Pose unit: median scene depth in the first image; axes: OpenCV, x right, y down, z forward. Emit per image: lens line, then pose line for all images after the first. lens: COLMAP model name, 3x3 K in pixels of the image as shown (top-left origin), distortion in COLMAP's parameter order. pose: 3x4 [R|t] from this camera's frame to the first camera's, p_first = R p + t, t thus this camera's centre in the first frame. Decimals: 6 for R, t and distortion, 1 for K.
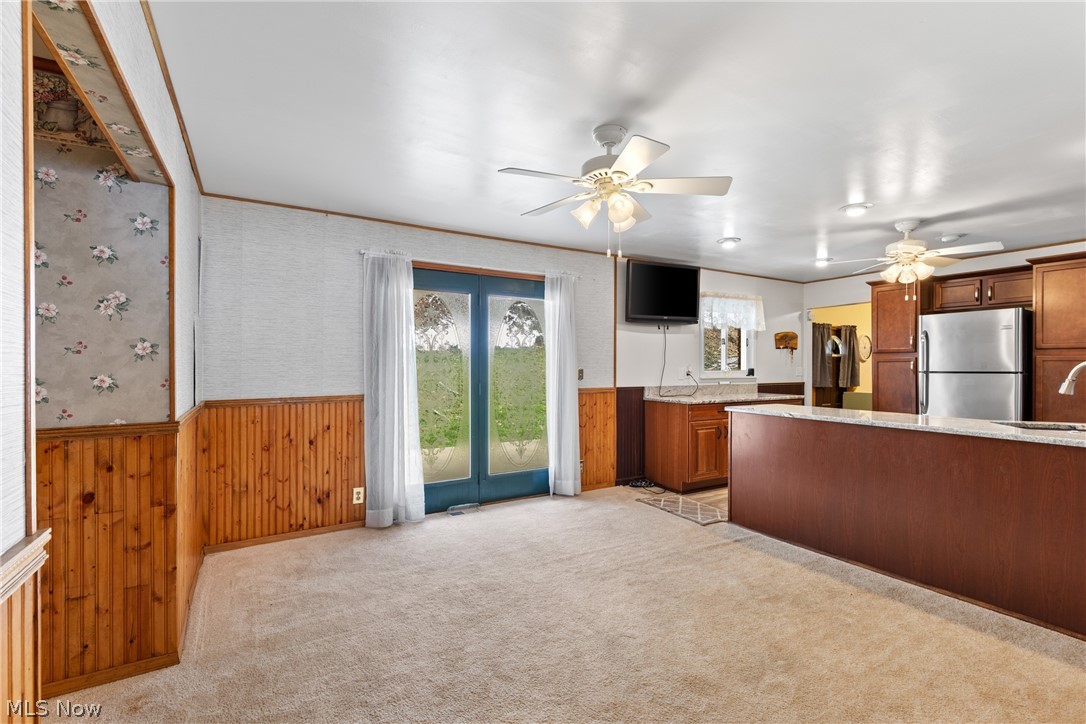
lens RADIAL K [[491.1, 0, 542.2], [0, 491.1, 366.2], [0, 0, 1]] dist [0.009067, 0.000056]
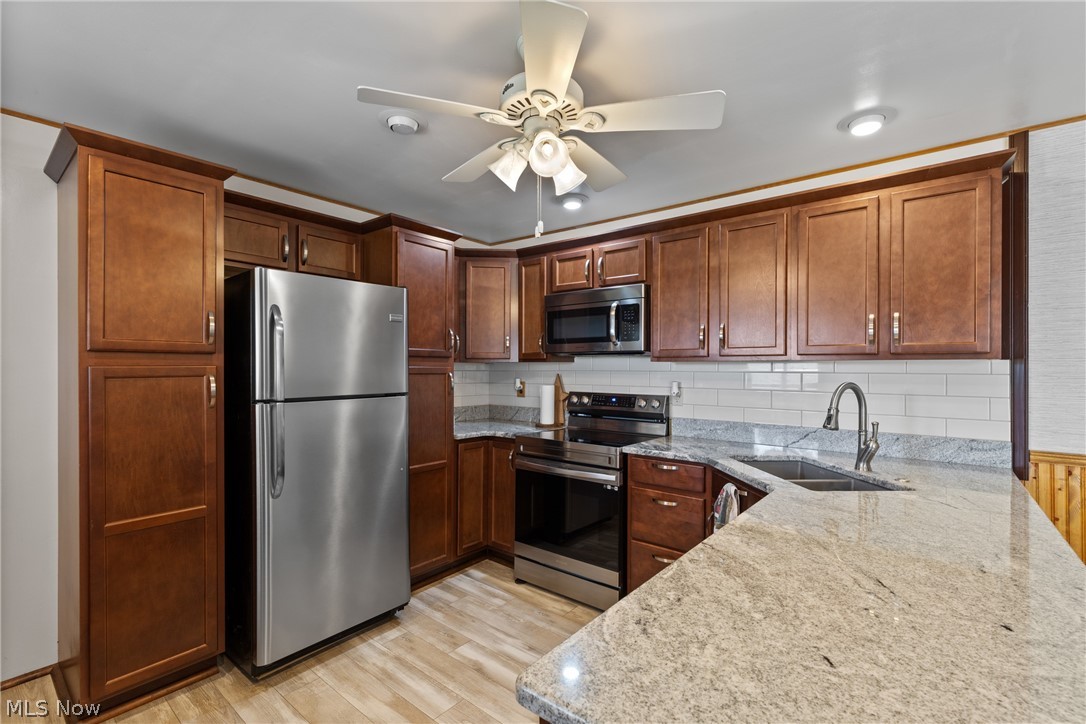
lens RADIAL K [[491.1, 0, 544.0], [0, 491.1, 363.9], [0, 0, 1]] dist [0.009067, 0.000056]
pose [[-0.335692, 0.004035, 0.941963, 0.258802], [-0.002749, 0.999982, -0.005263, -0.016994], [-0.941968, -0.004356, -0.335675, 0.826344]]
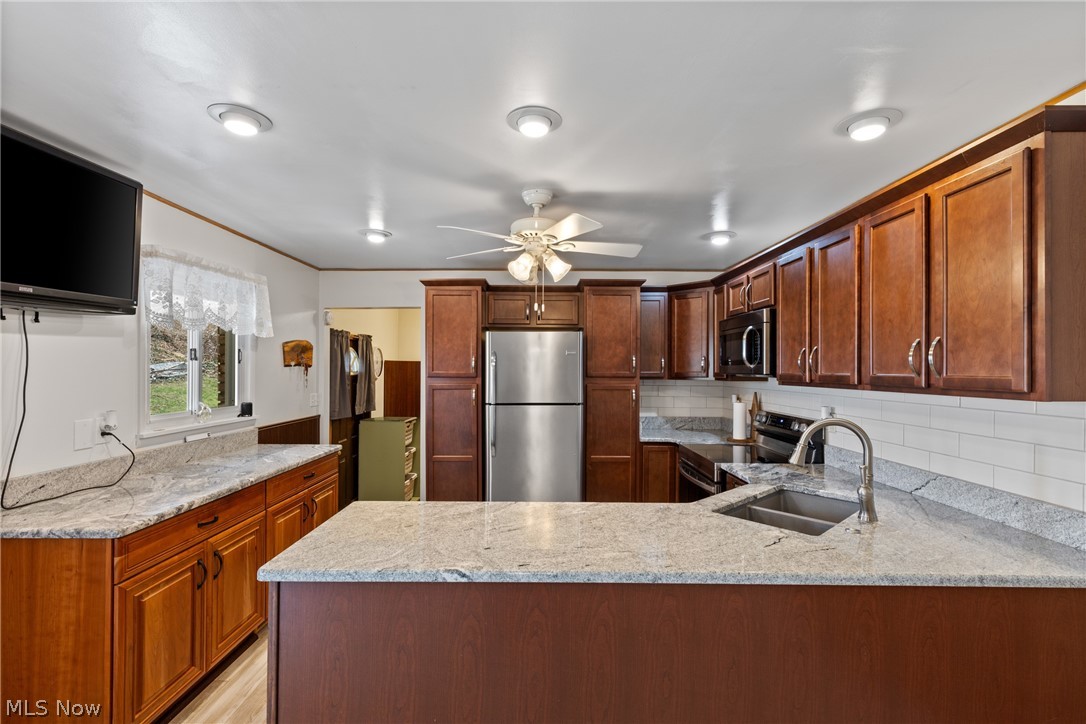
lens RADIAL K [[491.1, 0, 542.0], [0, 491.1, 368.1], [0, 0, 1]] dist [0.009067, 0.000056]
pose [[0.515141, 0.000974, 0.857105, 0.130724], [-0.002059, 0.999998, 0.000102, -0.040858], [-0.857103, -0.001817, 0.515142, 0.476843]]
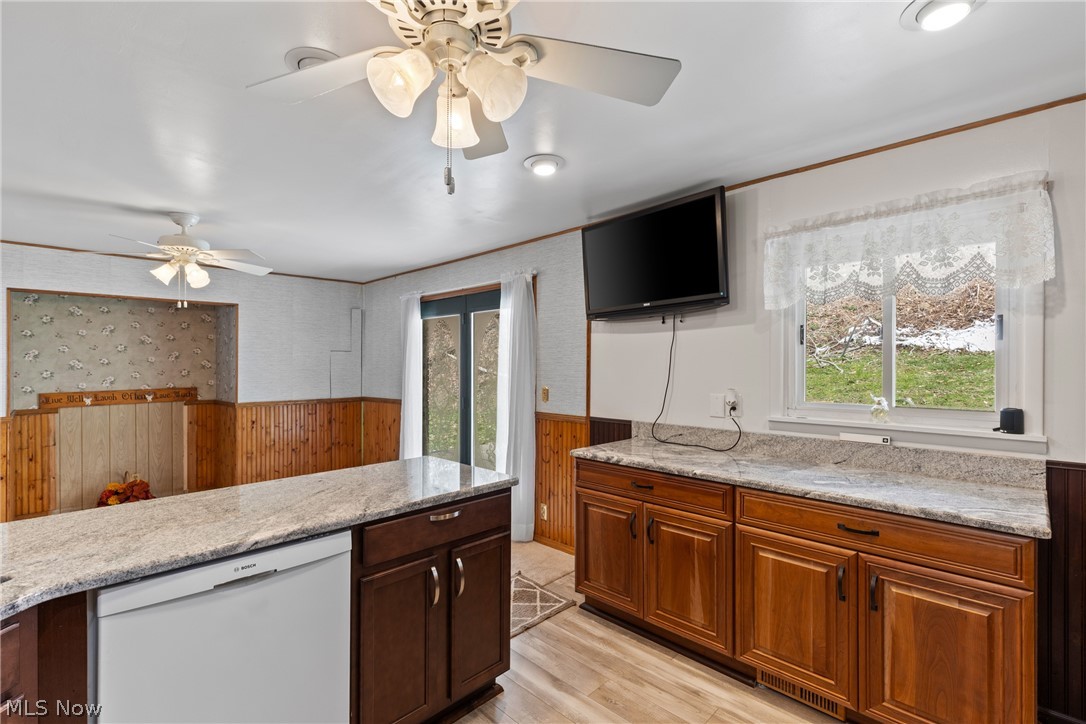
lens RADIAL K [[491.1, 0, 544.1], [0, 491.1, 366.2], [0, 0, 1]] dist [0.009067, 0.000056]
pose [[0.241395, -0.000329, -0.970427, 0.751122], [-0.001791, 0.999998, -0.000784, -0.024964], [0.970425, 0.001927, 0.241394, 0.718652]]
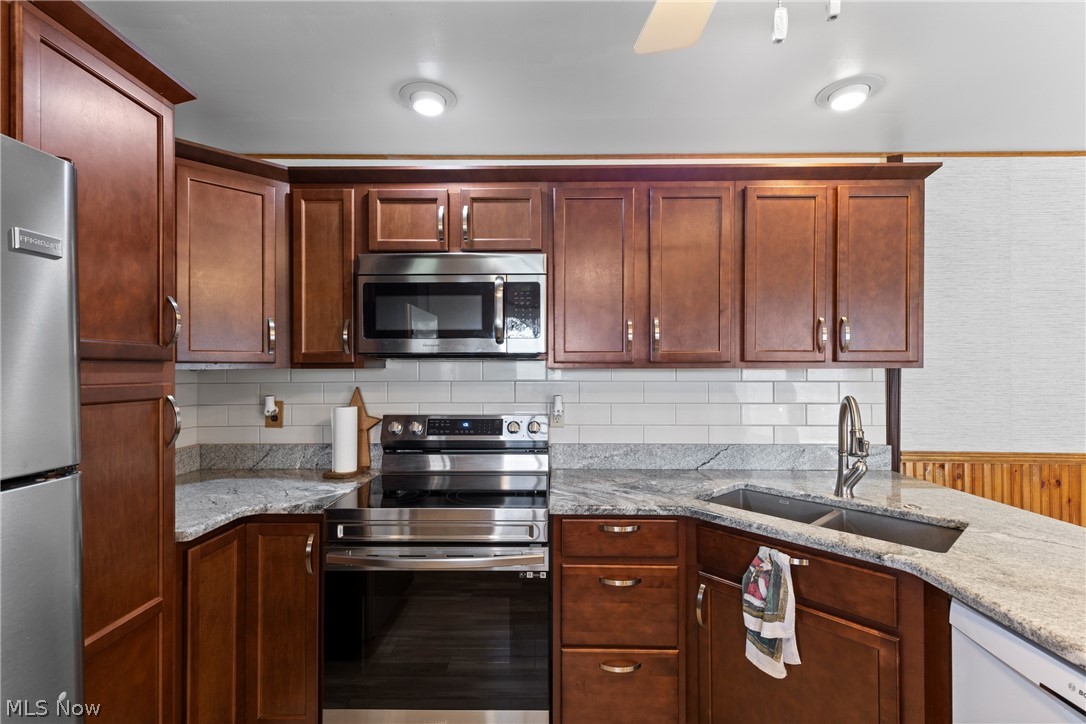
lens RADIAL K [[491.1, 0, 553.1], [0, 491.1, 366.2], [0, 0, 1]] dist [0.009067, 0.000056]
pose [[-0.848961, 0.000281, 0.528456, 0.530309], [-0.000006, 1.000000, -0.000541, -0.024636], [-0.528456, -0.000463, -0.848961, 0.848974]]
